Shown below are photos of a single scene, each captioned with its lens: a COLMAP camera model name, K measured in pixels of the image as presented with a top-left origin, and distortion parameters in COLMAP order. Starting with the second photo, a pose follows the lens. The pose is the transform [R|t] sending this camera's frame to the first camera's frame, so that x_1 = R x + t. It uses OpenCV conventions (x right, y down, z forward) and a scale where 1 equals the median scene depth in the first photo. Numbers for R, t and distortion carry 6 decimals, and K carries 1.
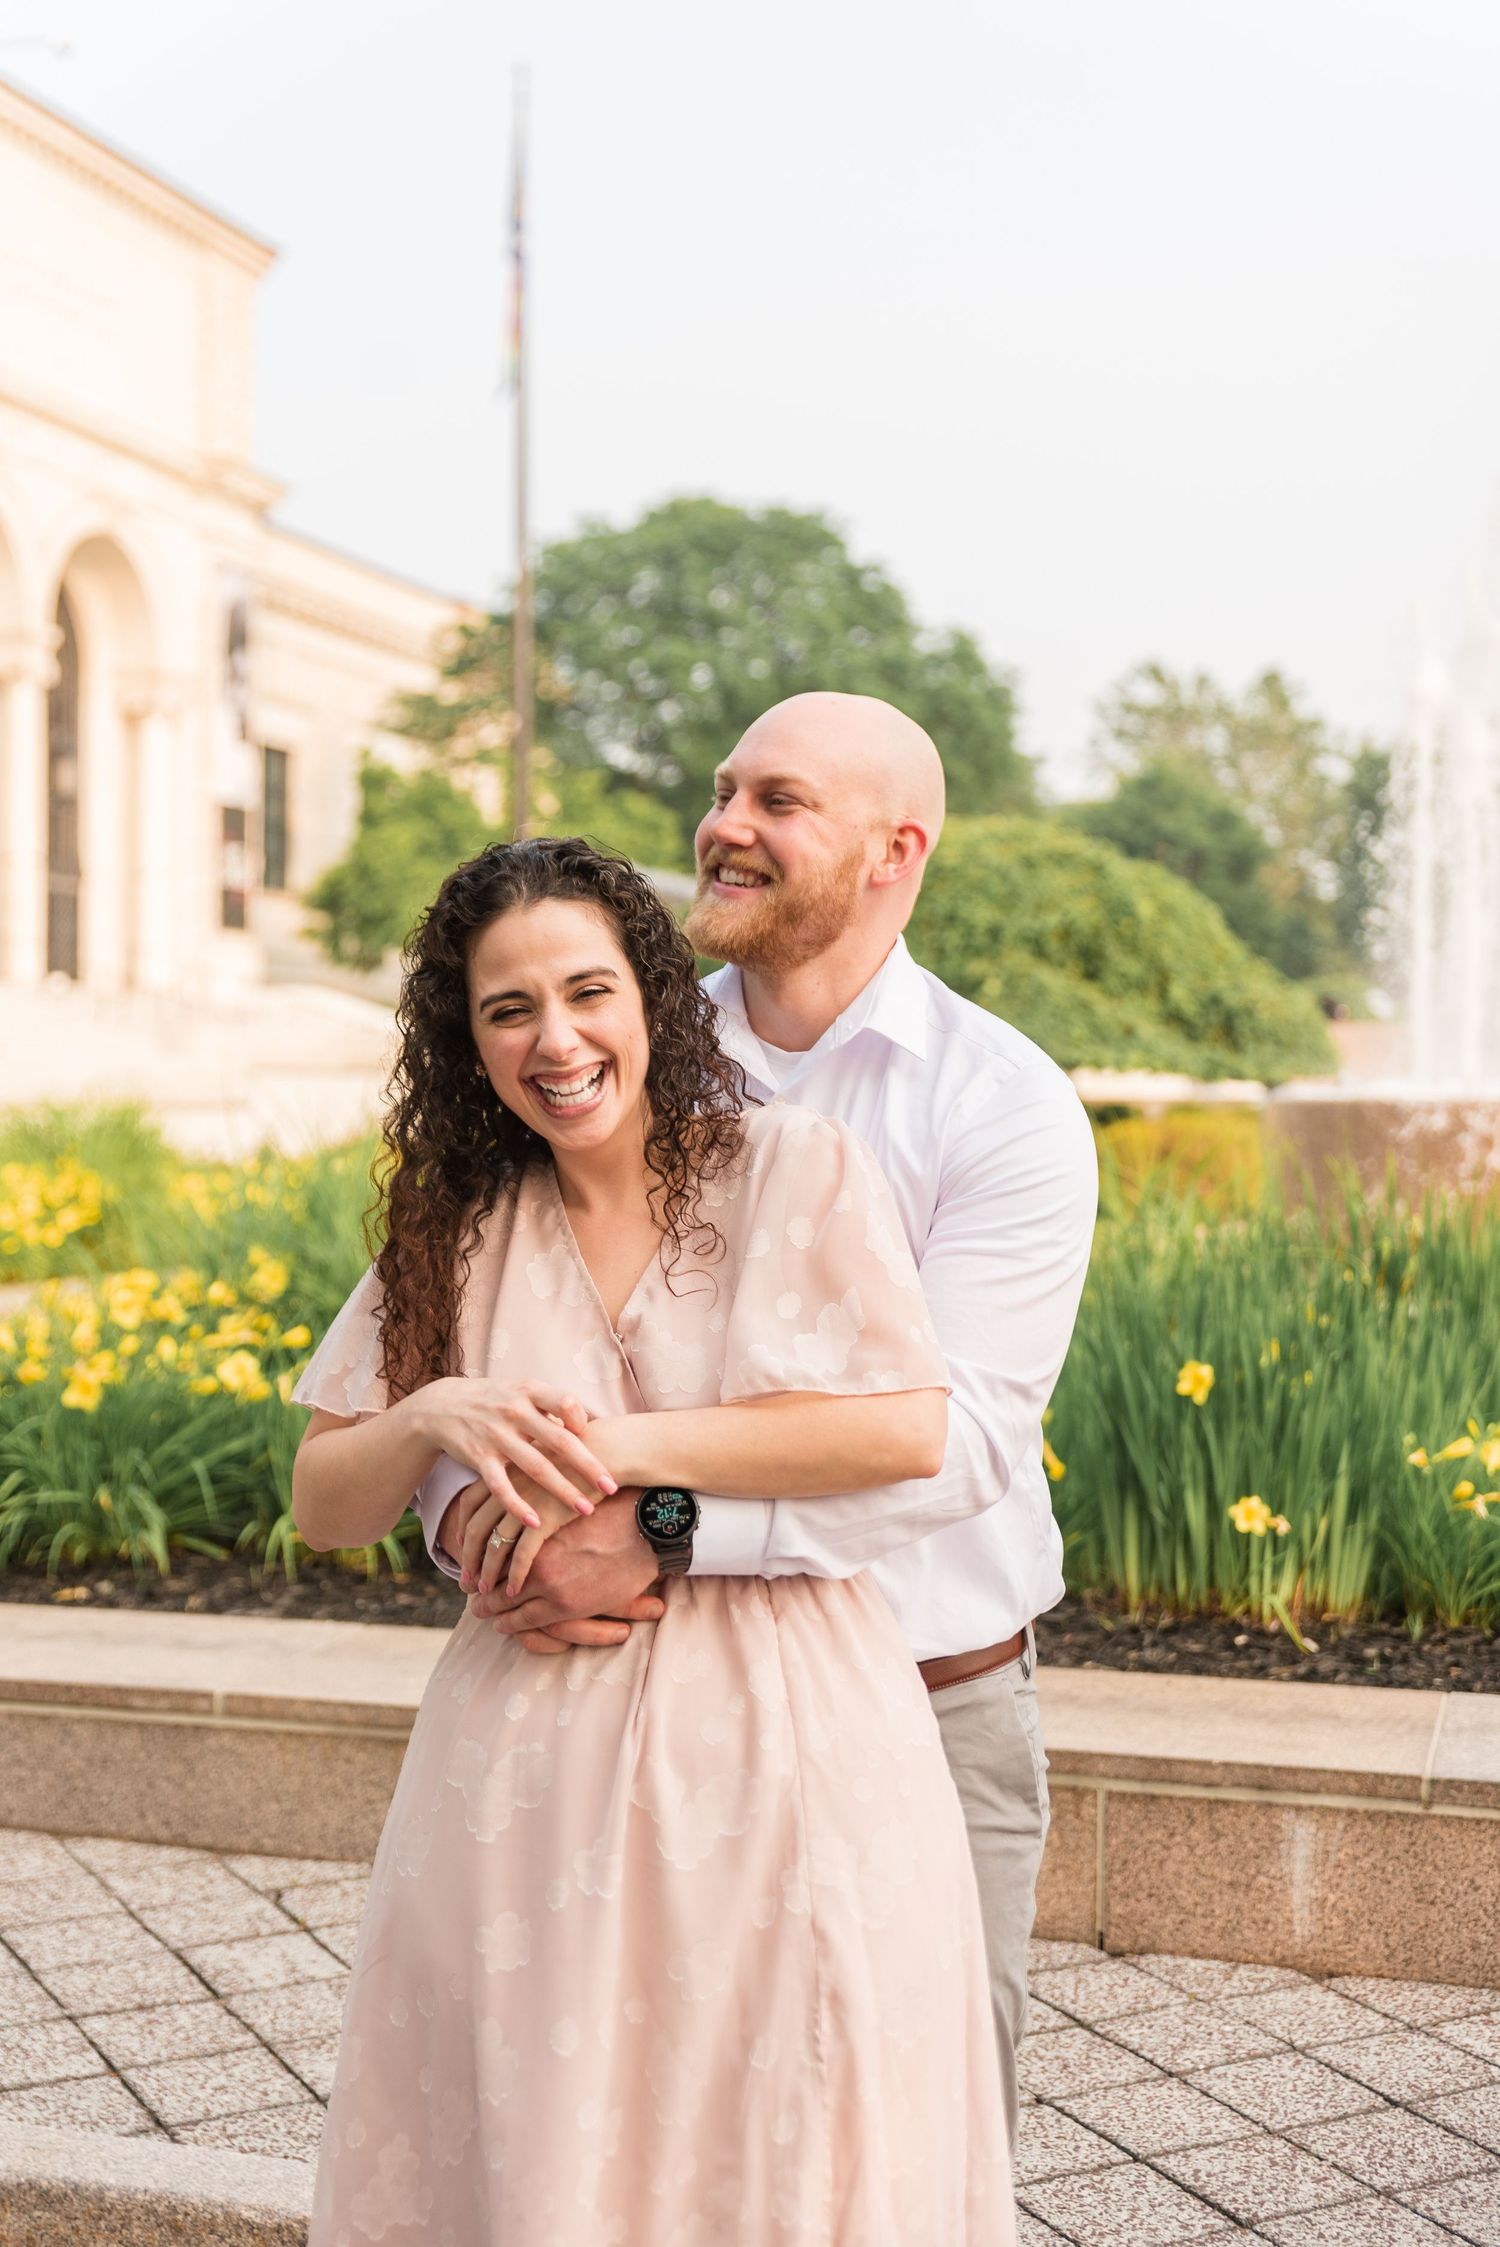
lens RADIAL K [[3165.6, 0, 750.0], [0, 3165.6, 1123.5], [0, 0, 1]] dist [0.000884, 0.013952]
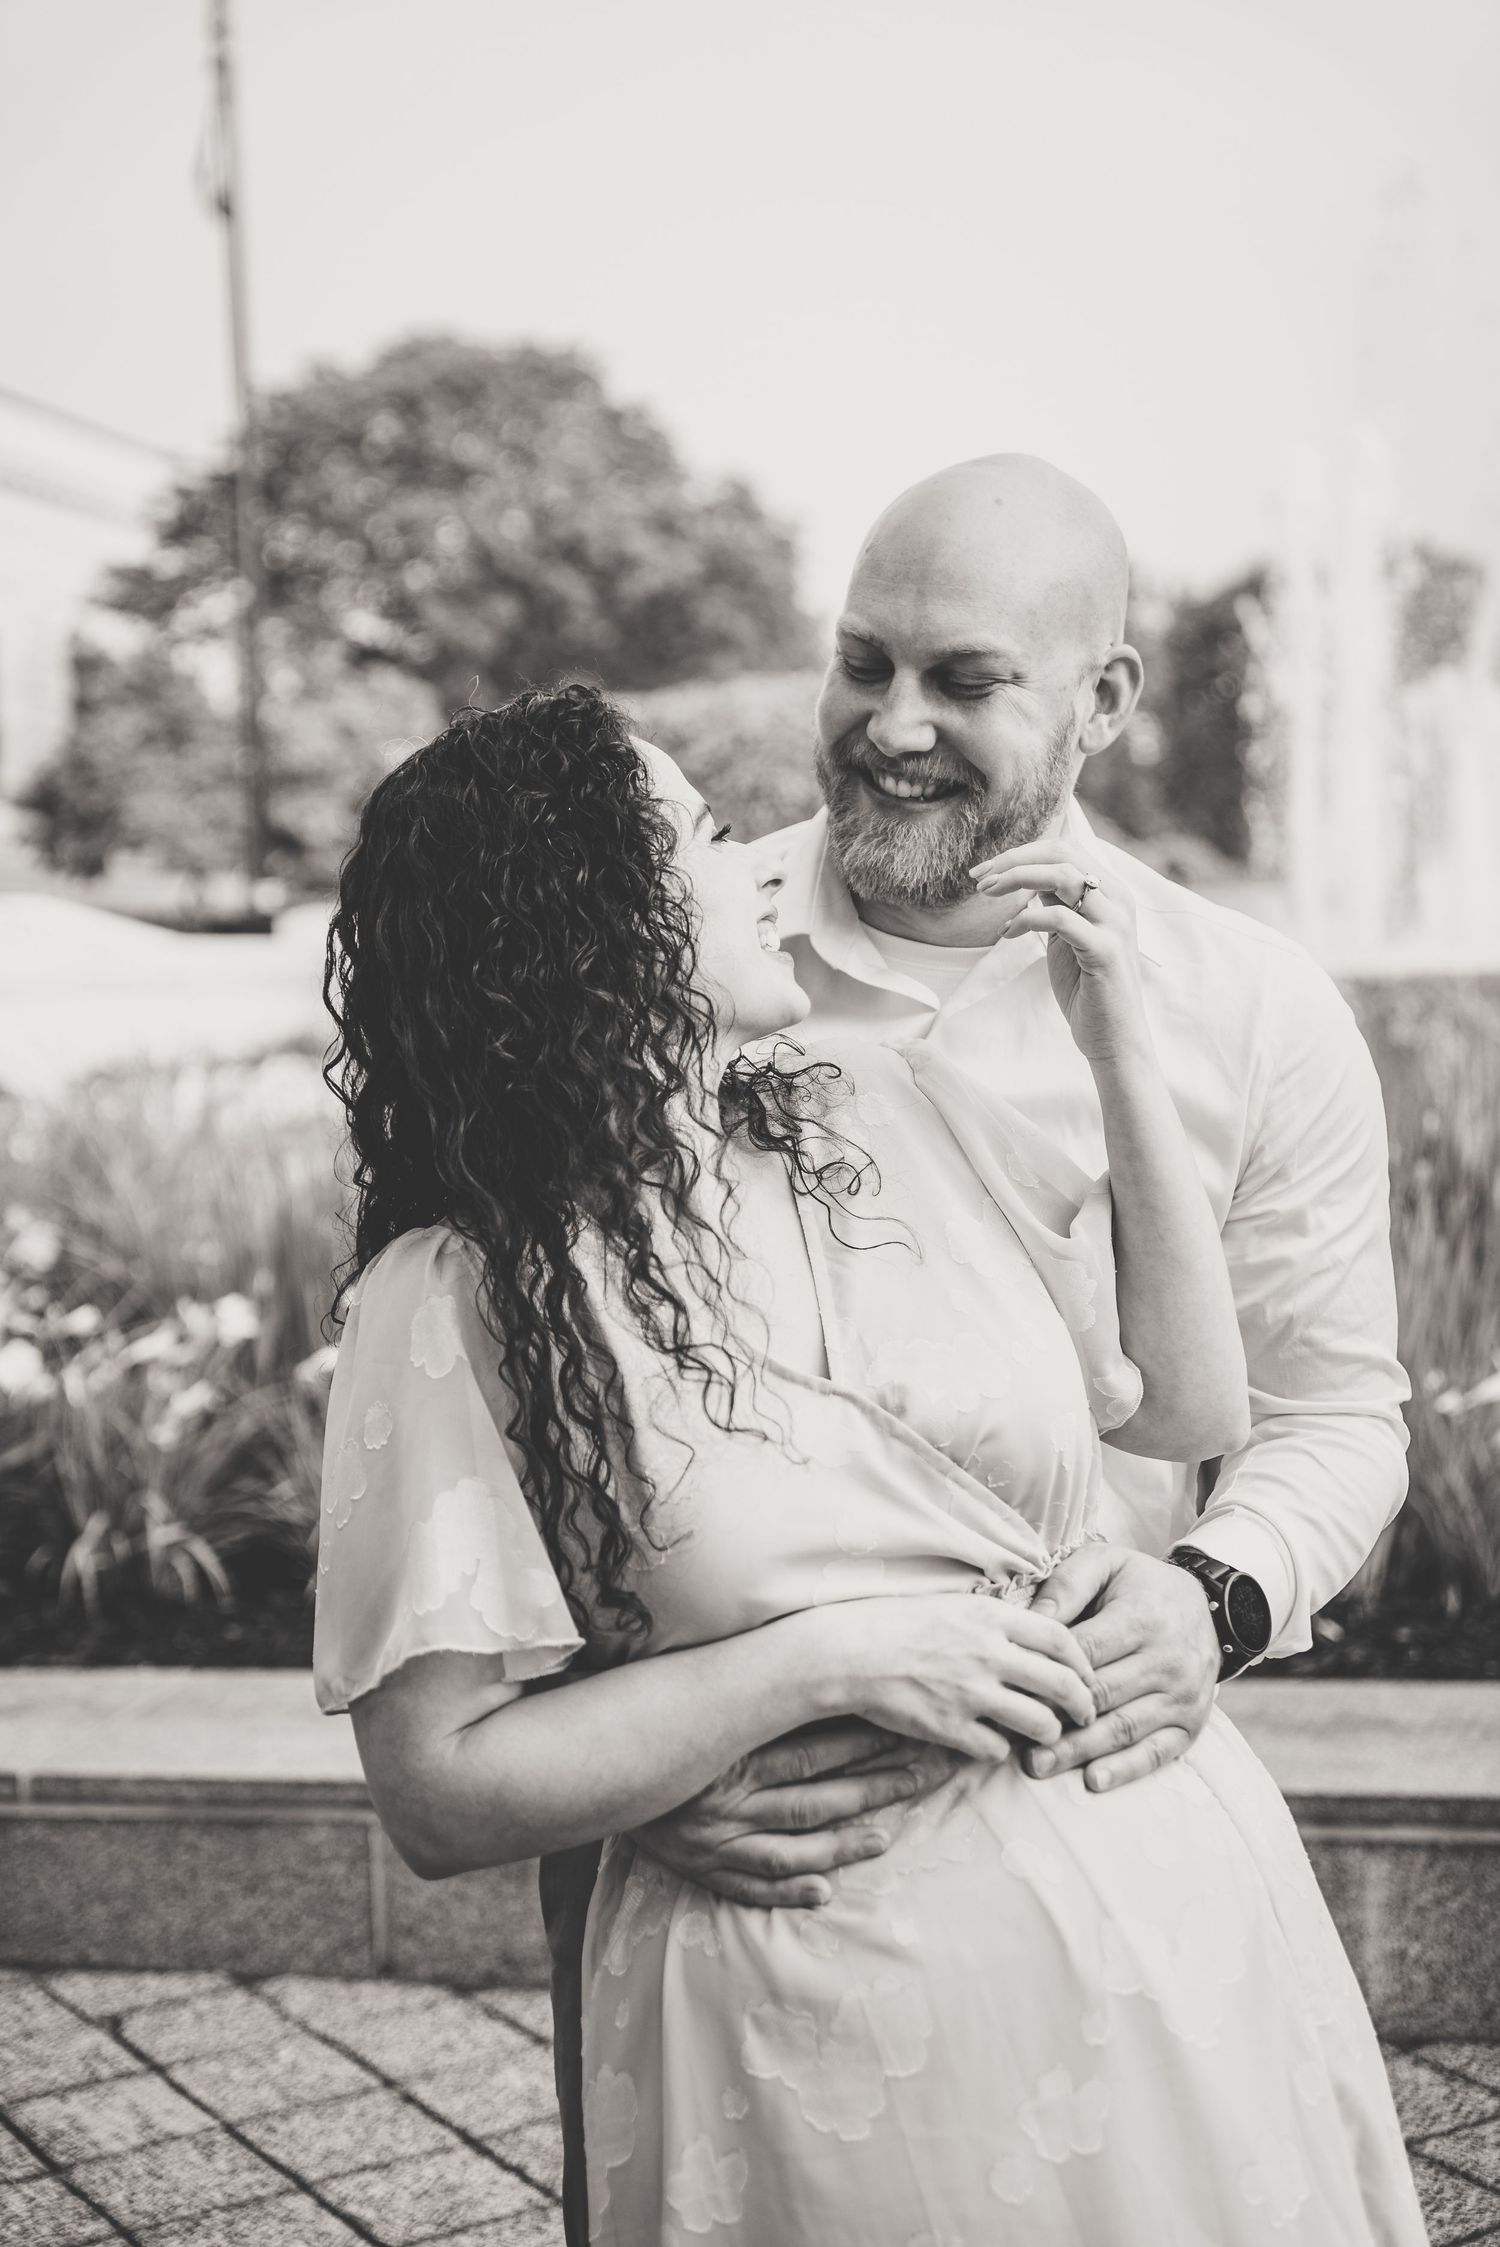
lens RADIAL K [[3310.3, 0, 750.0], [0, 3310.3, 1123.5], [0, 0, 1]] dist [-0.005637, -0.043055]
pose [[0.995477, -0.045960, 0.083146, -0.044351], [0.043294, 0.998498, 0.033581, -0.006104], [-0.084565, -0.029829, 0.995971, 0.143282]]
